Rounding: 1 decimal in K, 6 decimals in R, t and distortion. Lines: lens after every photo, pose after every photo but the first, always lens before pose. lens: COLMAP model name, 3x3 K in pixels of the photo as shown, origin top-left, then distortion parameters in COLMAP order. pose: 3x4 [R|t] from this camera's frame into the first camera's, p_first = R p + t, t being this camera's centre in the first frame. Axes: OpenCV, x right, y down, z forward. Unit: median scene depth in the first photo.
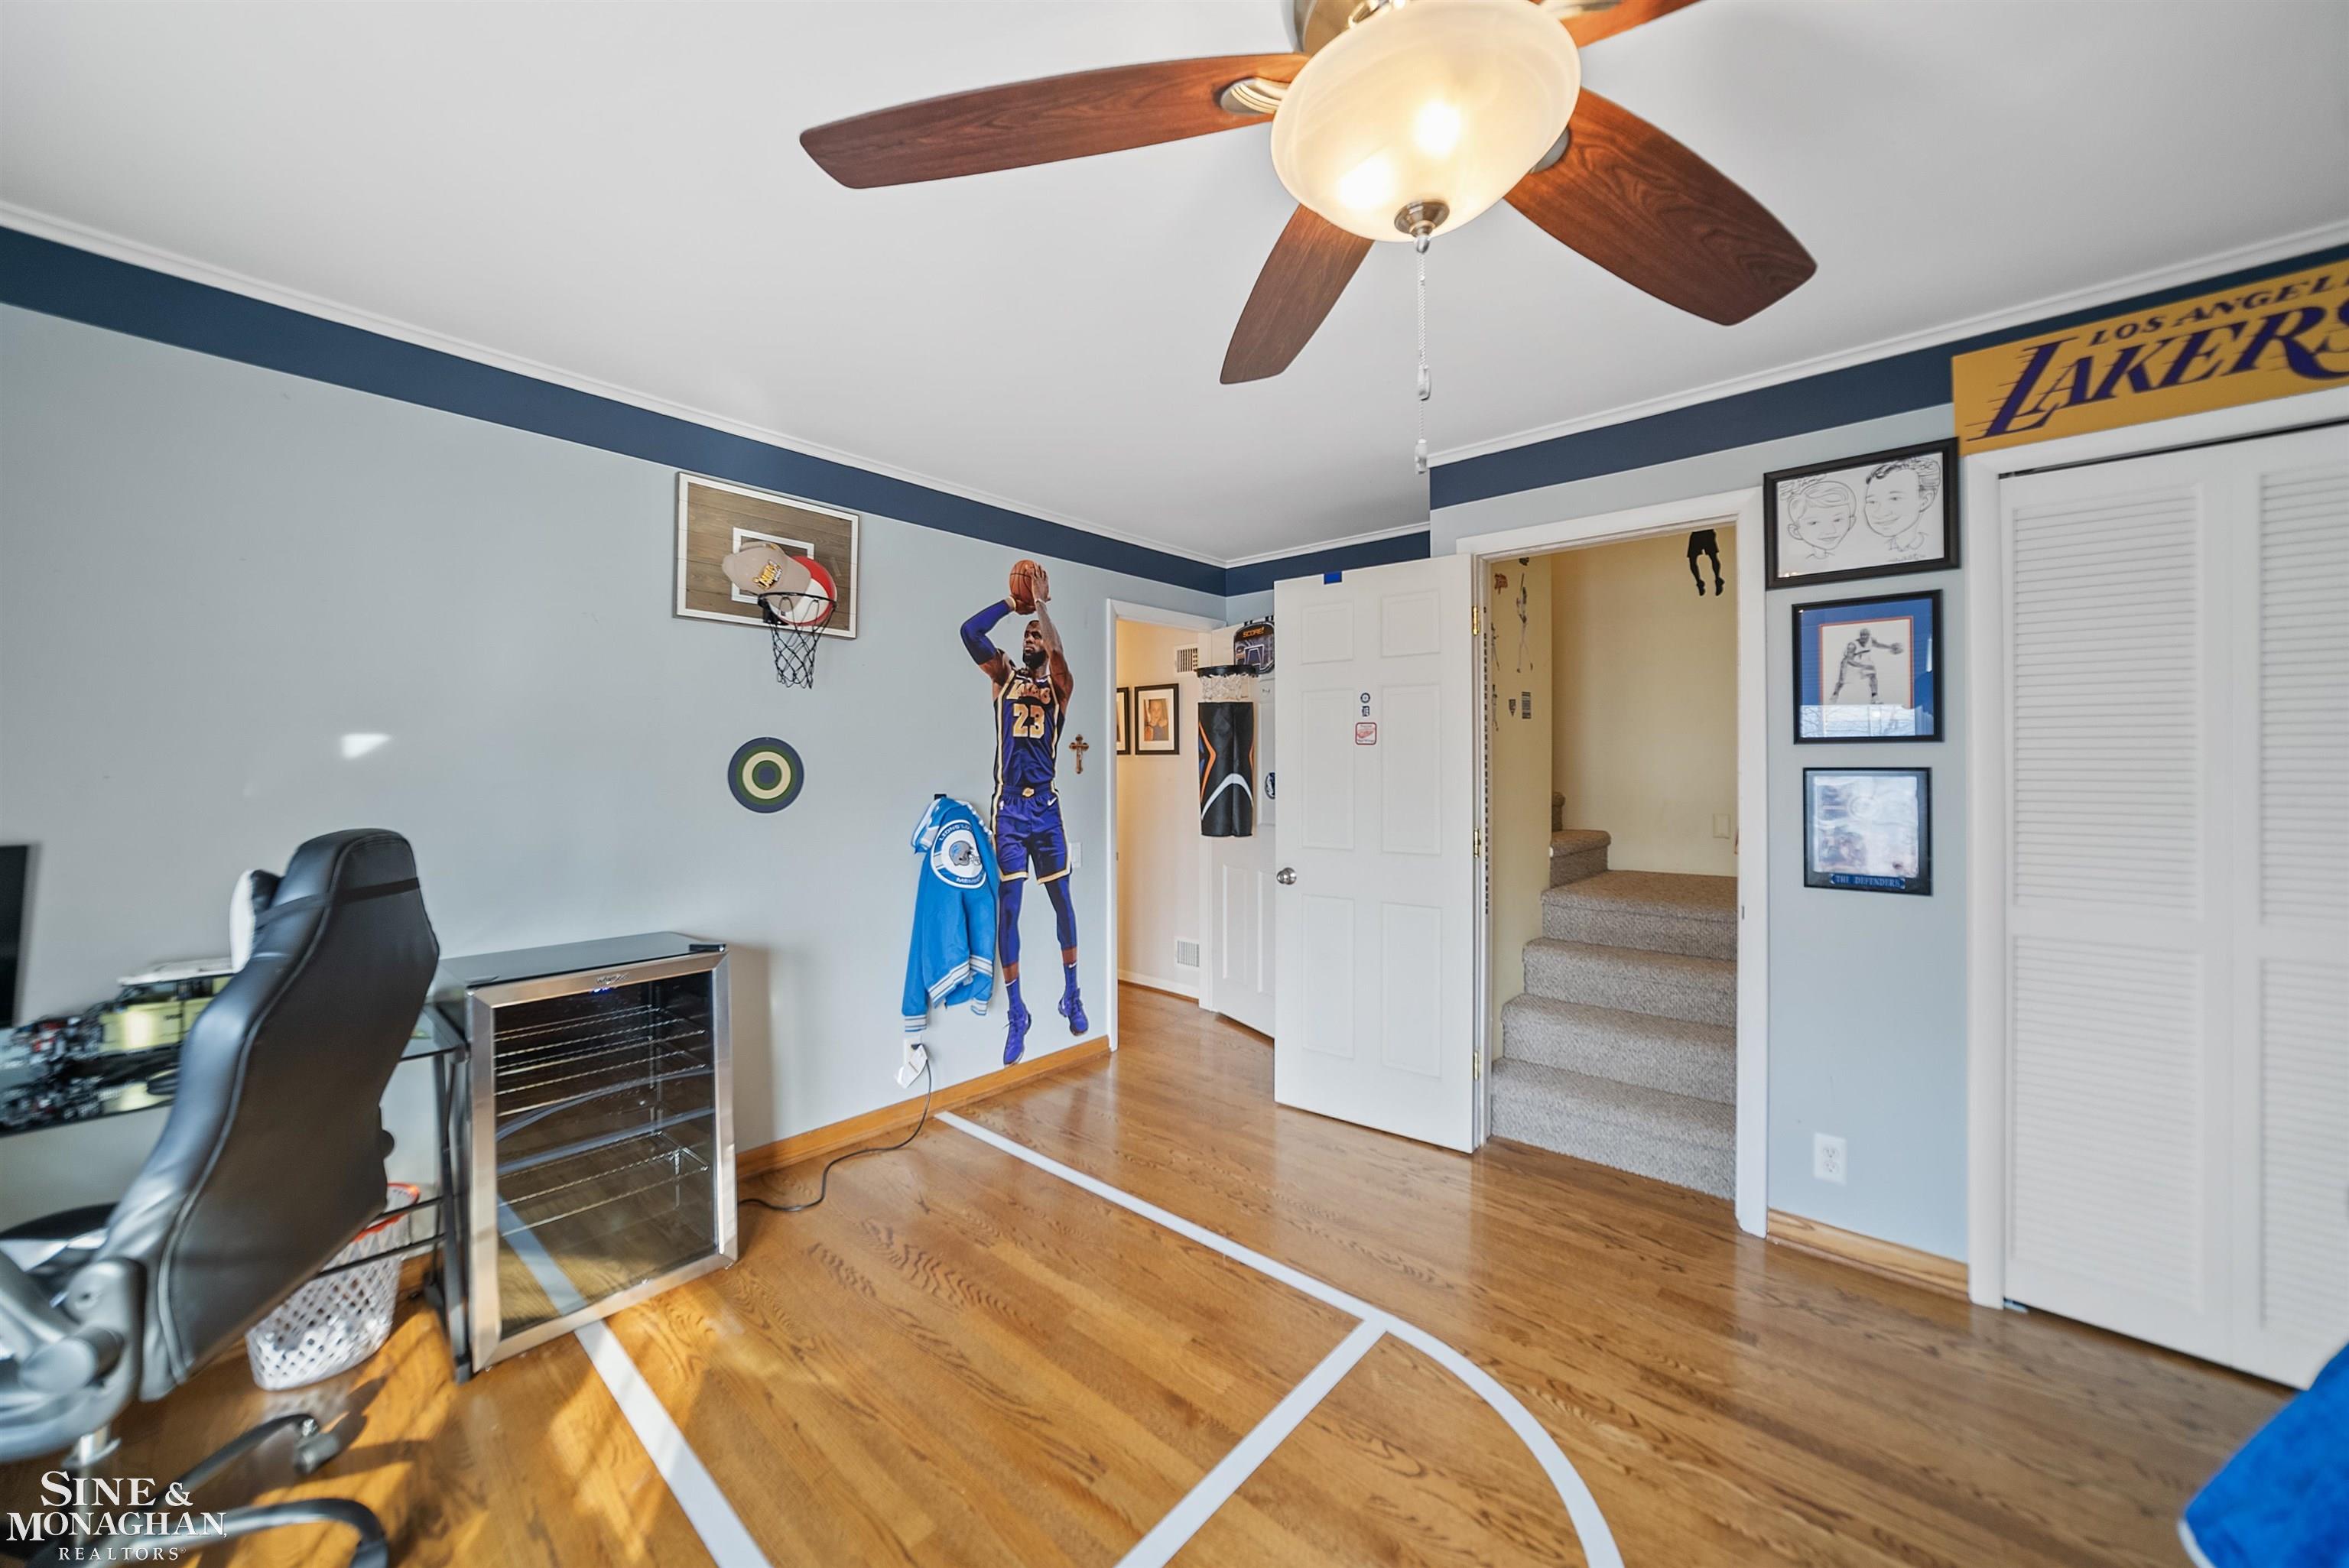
lens RADIAL K [[800.6, 0, 1186.8], [0, 800.6, 778.6], [0, 0, 1]] dist [0.000035, 0.000096]
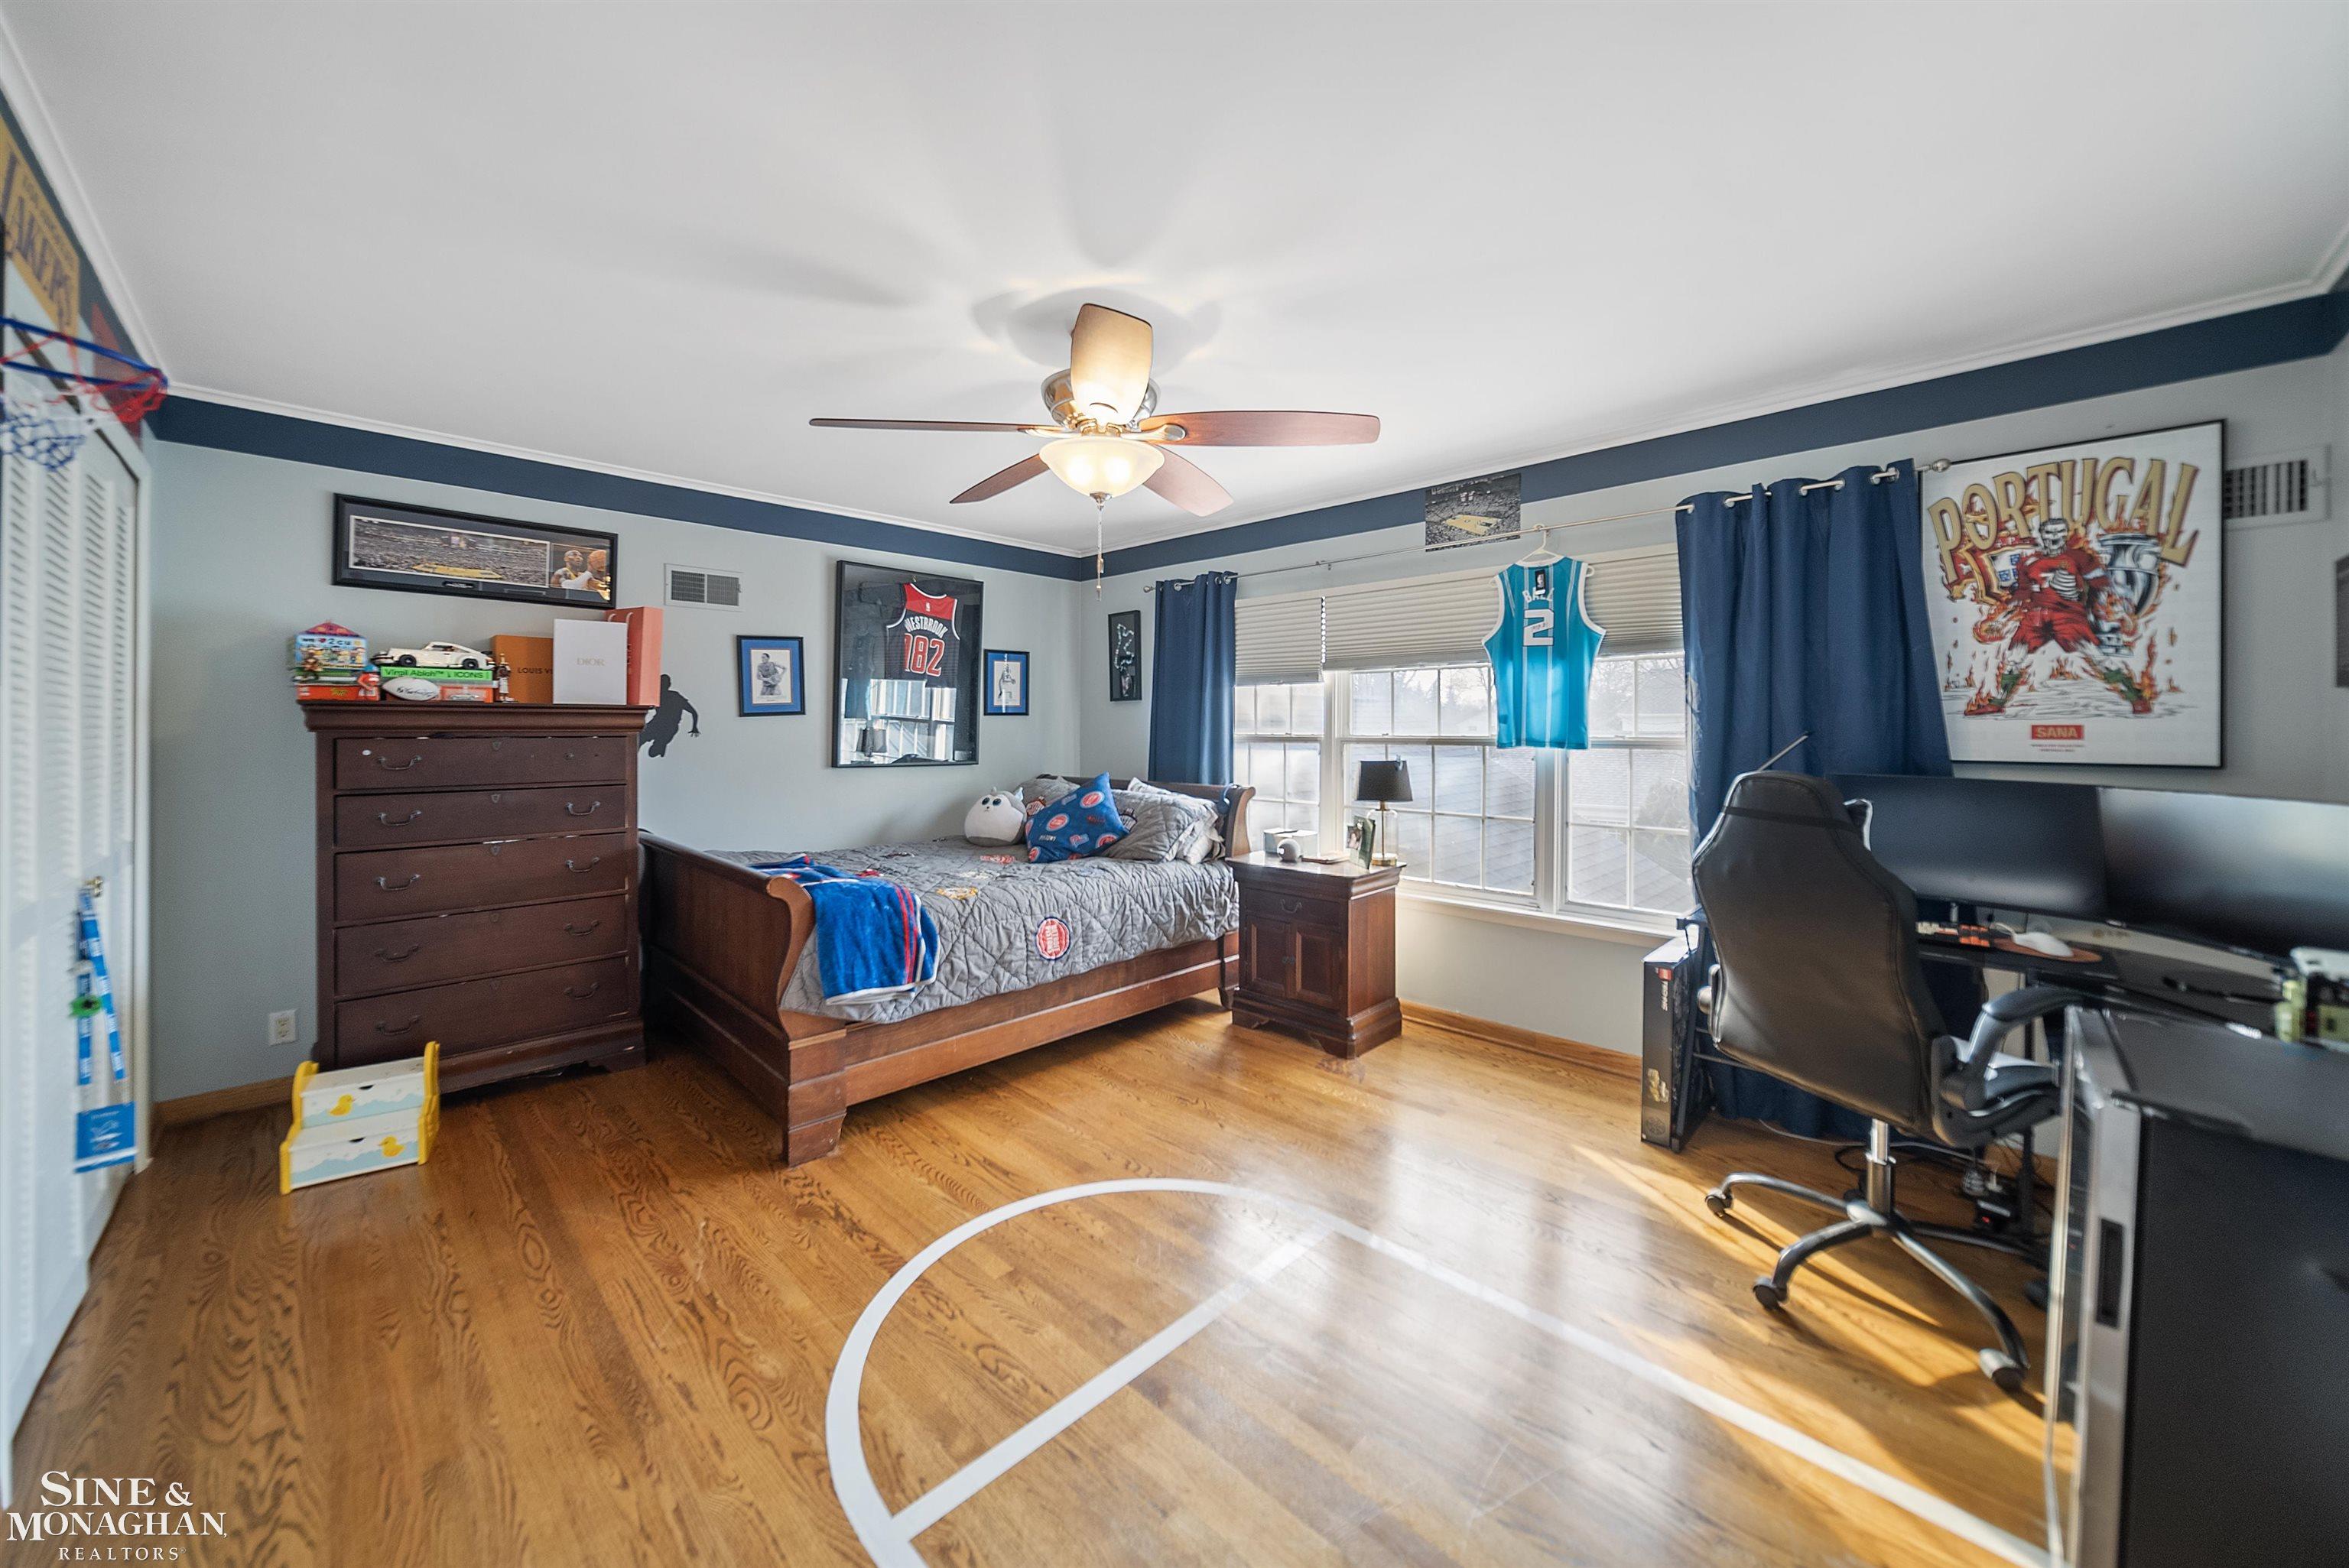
lens RADIAL K [[851.0, 0, 1138.1], [0, 851.0, 752.3], [0, 0, 1]] dist [0.000226, 0.000051]
pose [[-0.996282, -0.001221, 0.086143, -0.035012], [-0.000030, 0.999904, 0.013836, -0.000498], [-0.086151, 0.013782, -0.996187, 2.072984]]
